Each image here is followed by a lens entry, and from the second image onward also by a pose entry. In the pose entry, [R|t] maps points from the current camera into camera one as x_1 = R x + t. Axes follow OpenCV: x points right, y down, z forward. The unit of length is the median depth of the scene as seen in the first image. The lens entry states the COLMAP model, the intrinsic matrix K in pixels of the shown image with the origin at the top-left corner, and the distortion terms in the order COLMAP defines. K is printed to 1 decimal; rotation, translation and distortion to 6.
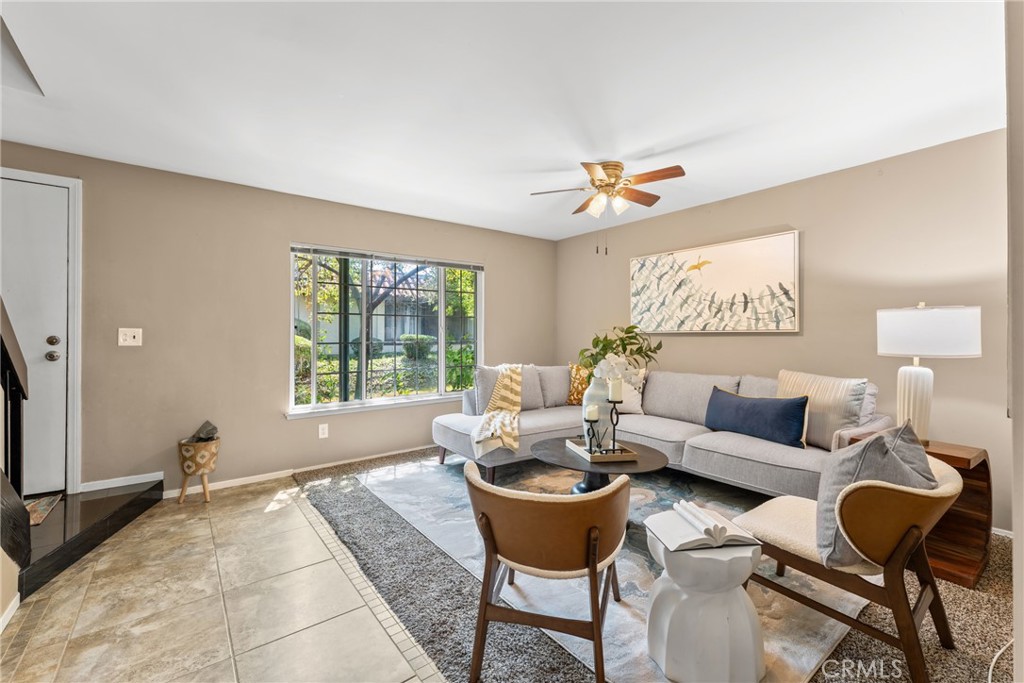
lens RADIAL K [[436.1, 0, 513.5], [0, 436.1, 333.0], [0, 0, 1]] dist [0.000315, 0.000004]
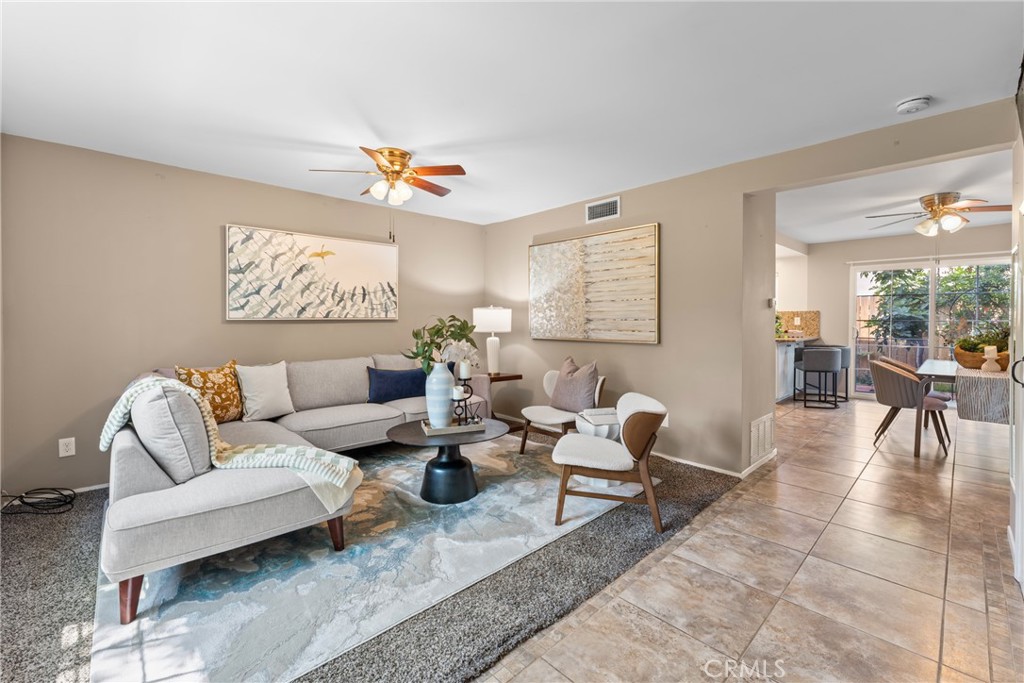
lens RADIAL K [[432.6, 0, 514.9], [0, 432.6, 321.5], [0, 0, 1]] dist [0.000717, -0.000007]
pose [[-0.103023, -0.007737, 0.994649, -0.635825], [-0.005390, 0.999959, 0.007220, -0.006600], [-0.994664, -0.004618, -0.103061, 0.660565]]
